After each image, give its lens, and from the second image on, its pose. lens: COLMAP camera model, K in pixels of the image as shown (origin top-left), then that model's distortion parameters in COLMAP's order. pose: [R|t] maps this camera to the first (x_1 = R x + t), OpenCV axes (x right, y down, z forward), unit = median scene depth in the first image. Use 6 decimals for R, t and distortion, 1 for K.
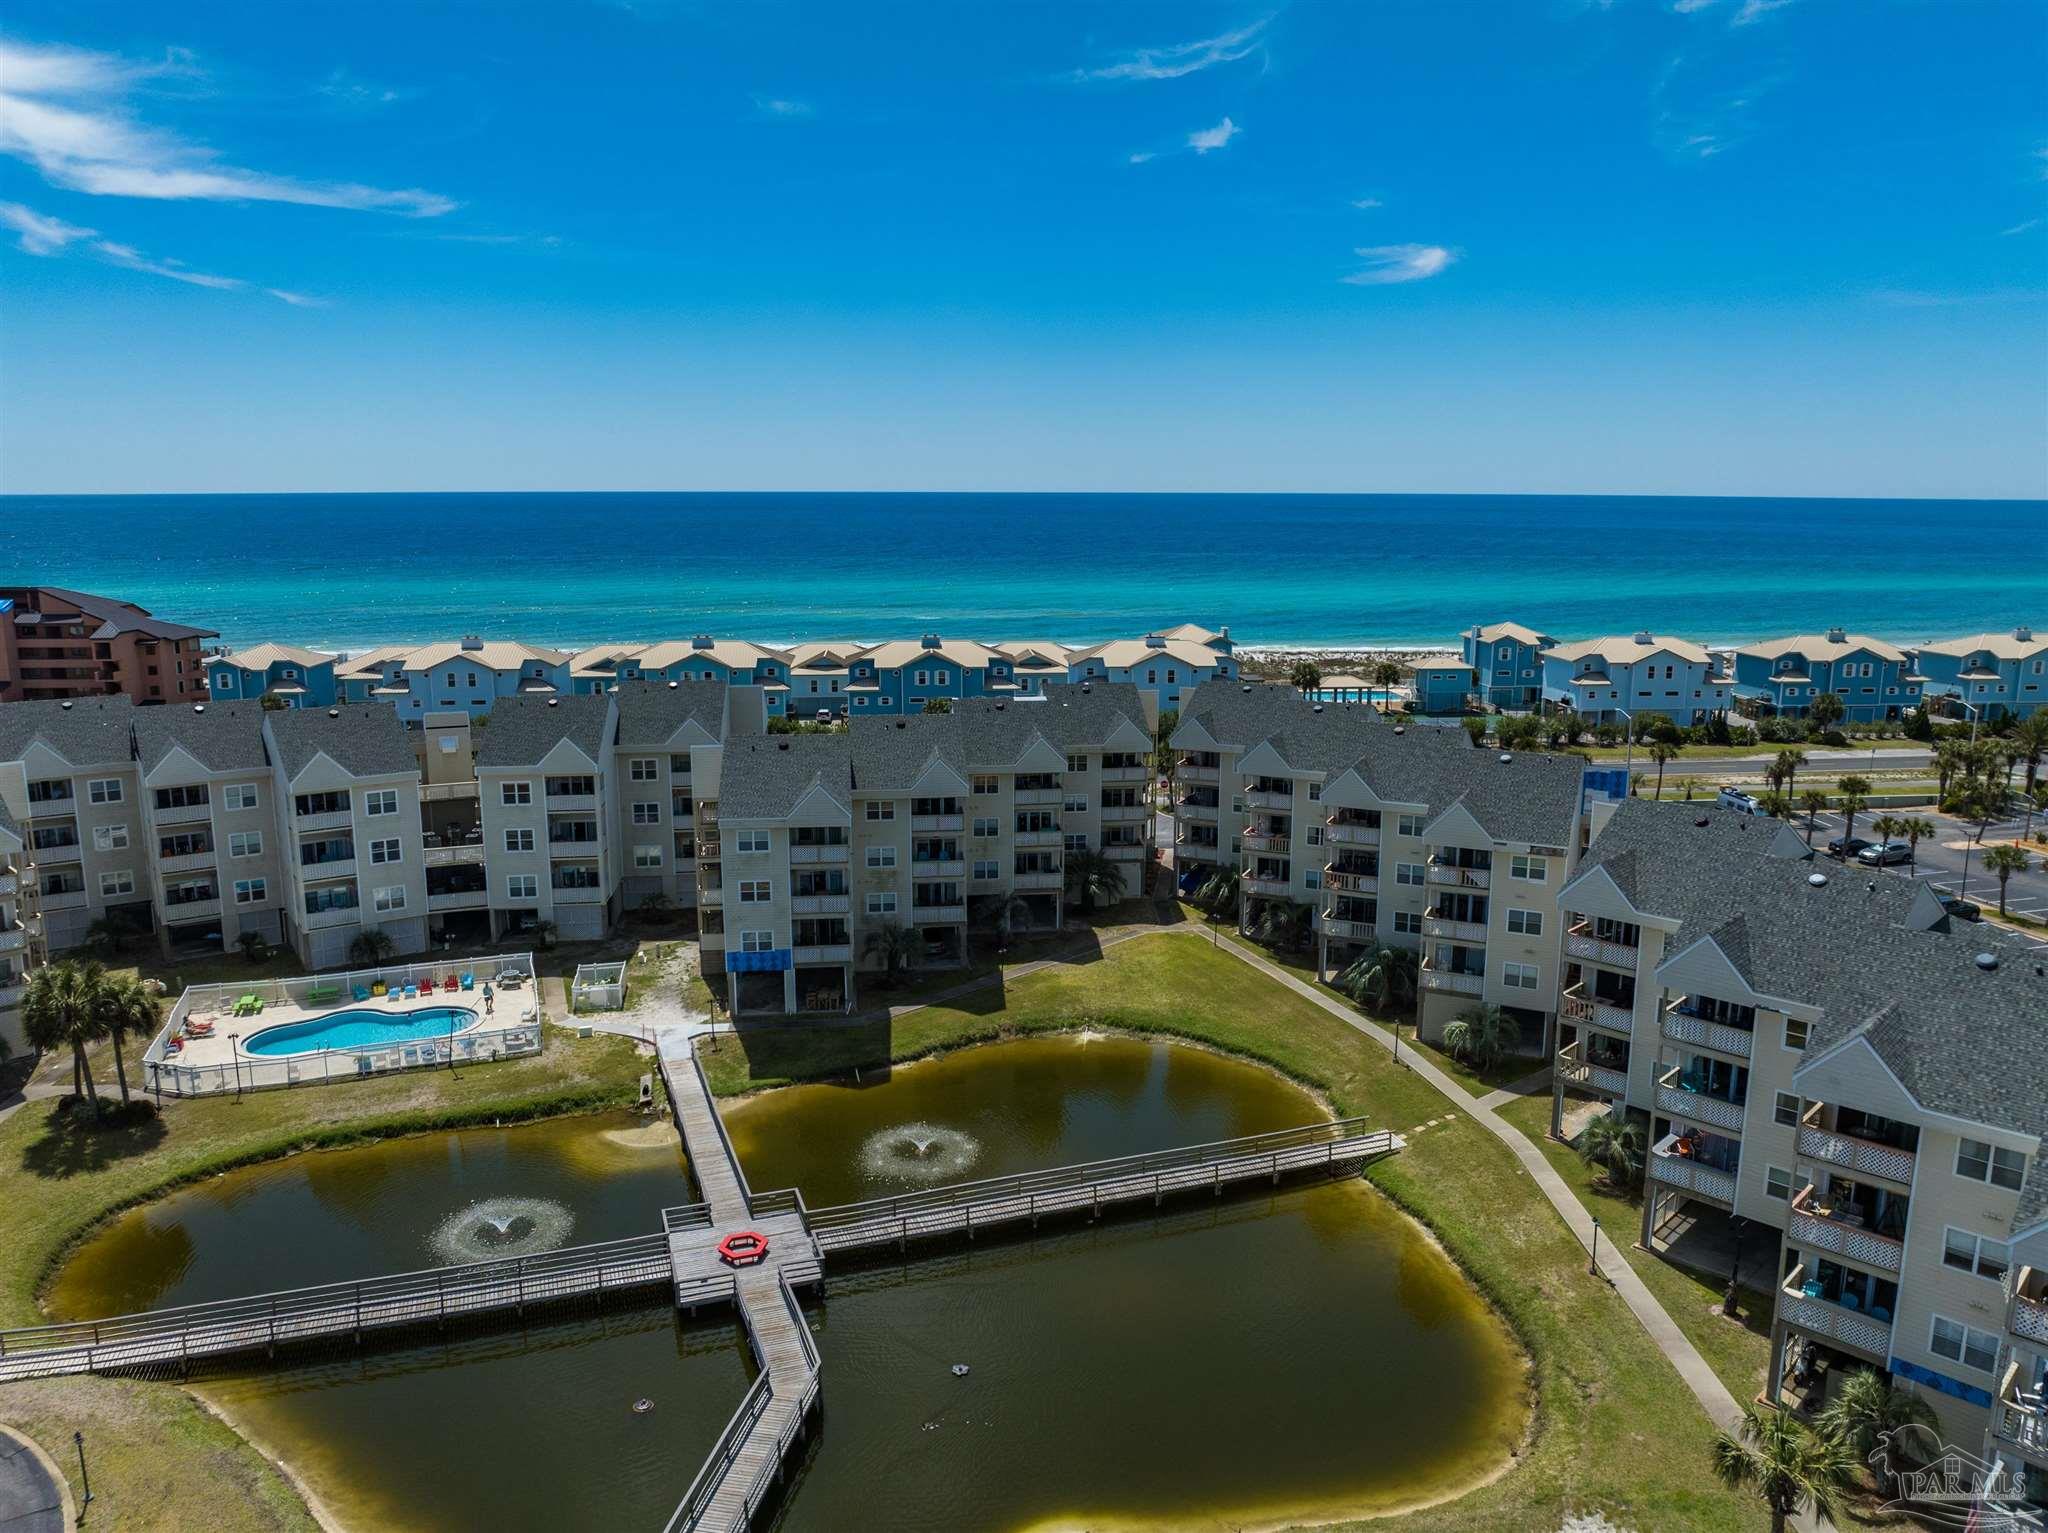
lens RADIAL K [[1443.7, 0, 1024.0], [0, 1443.7, 766.5], [0, 0, 1]] dist [-0.048672, 0.014161]
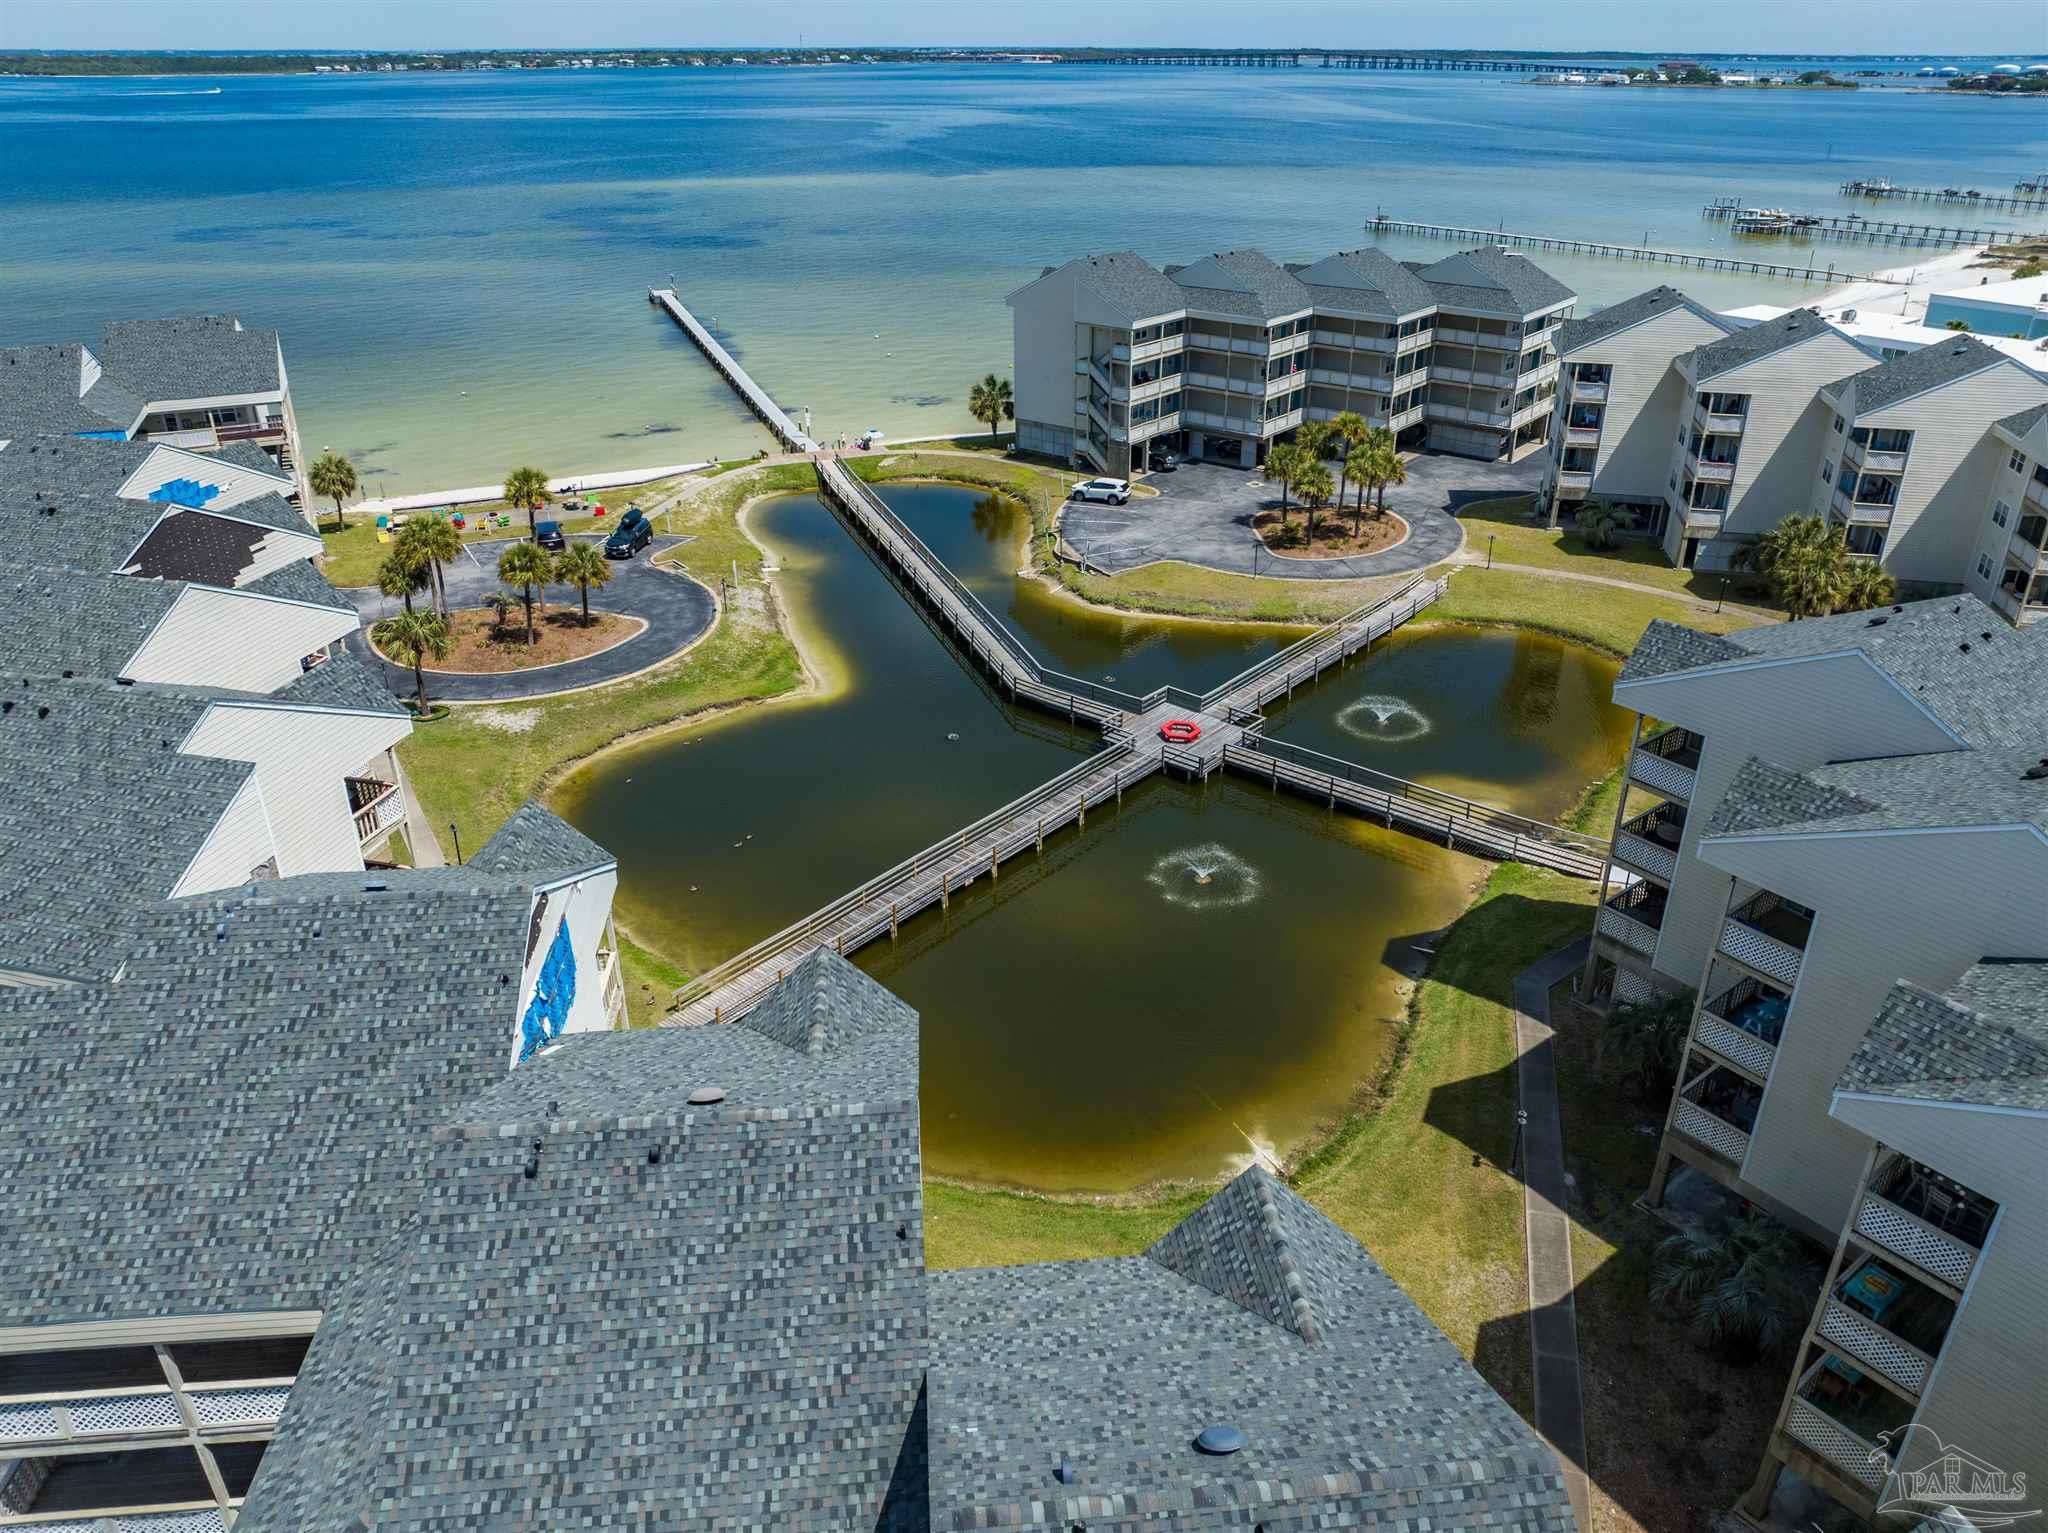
lens RADIAL K [[1443.7, 0, 1024.0], [0, 1443.7, 766.5], [0, 0, 1]] dist [-0.048672, 0.014161]
pose [[-0.864235, 0.222899, -0.451014, 0.166850], [-0.099718, 0.802807, 0.587841, -0.120783], [0.493106, 0.553007, -0.671587, 0.610905]]
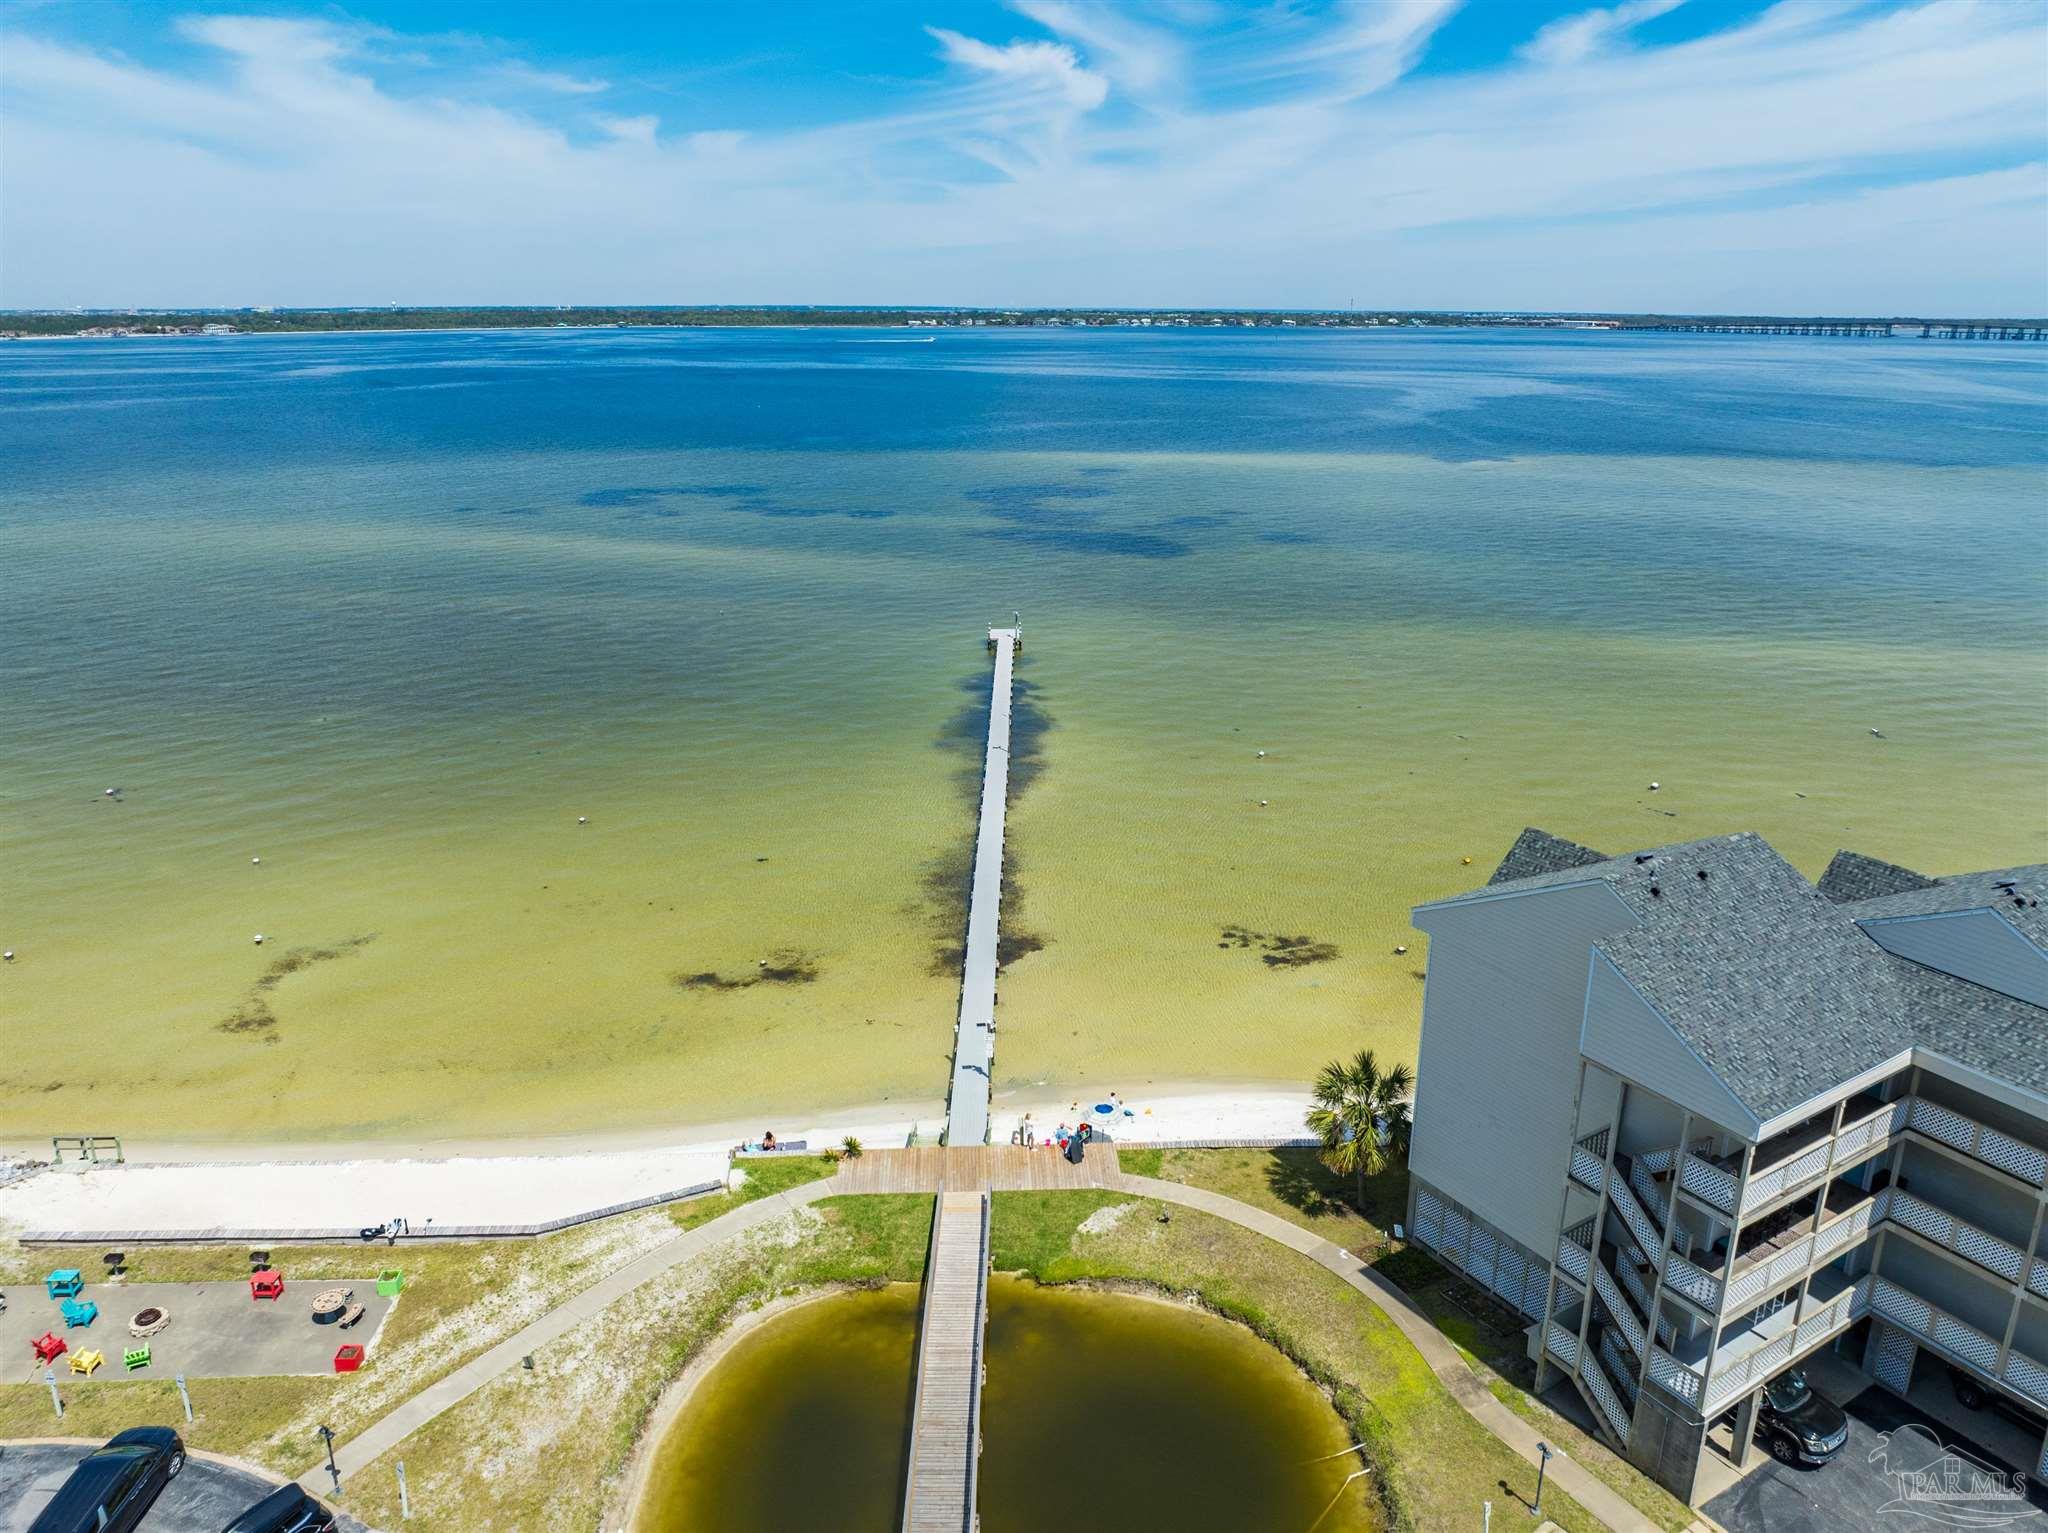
lens RADIAL K [[1443.7, 0, 1024.0], [0, 1443.7, 766.5], [0, 0, 1]] dist [-0.048672, 0.014161]
pose [[-0.985325, 0.047565, -0.163928, -0.055793], [-0.036882, 0.878370, 0.476555, -0.056122], [0.166657, 0.475608, -0.863726, 0.254115]]
